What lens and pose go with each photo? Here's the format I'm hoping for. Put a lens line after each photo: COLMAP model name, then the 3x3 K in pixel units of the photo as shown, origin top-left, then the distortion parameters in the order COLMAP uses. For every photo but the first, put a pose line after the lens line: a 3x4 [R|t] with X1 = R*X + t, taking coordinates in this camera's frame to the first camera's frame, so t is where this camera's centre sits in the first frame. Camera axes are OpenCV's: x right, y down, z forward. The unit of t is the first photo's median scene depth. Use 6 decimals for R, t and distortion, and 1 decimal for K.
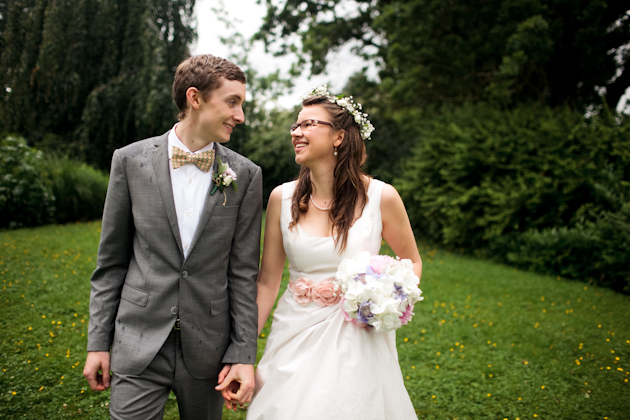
lens RADIAL K [[598.7, 0, 315.0], [0, 598.7, 210.0], [0, 0, 1]] dist [-0.109382, 0.114682]
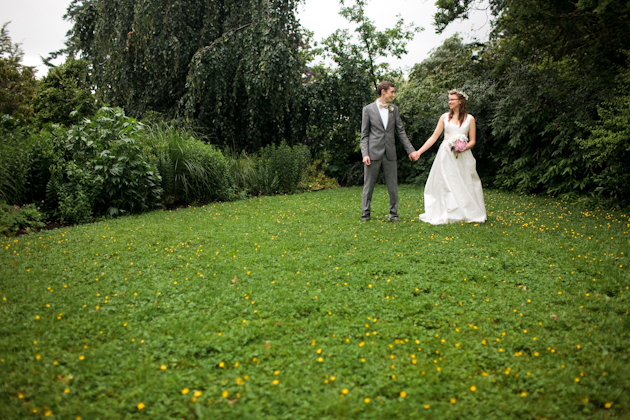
lens RADIAL K [[598.7, 0, 315.0], [0, 598.7, 210.0], [0, 0, 1]] dist [-0.109382, 0.114682]
pose [[0.986530, -0.044569, -0.157389, -0.093421], [0.049076, 0.998486, 0.024860, 0.012819], [0.156043, -0.032249, 0.987224, 0.196588]]
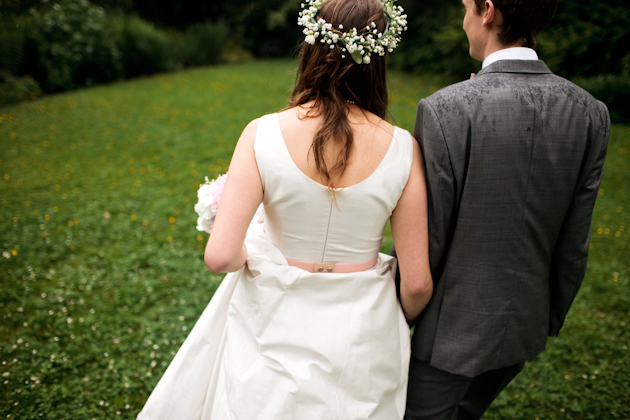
lens RADIAL K [[598.7, 0, 315.0], [0, 598.7, 210.0], [0, 0, 1]] dist [-0.109382, 0.114682]
pose [[0.999745, -0.021830, -0.005847, -0.084461], [0.022599, 0.966725, 0.254818, -0.011300], [0.000090, -0.254885, 0.966971, -0.073068]]
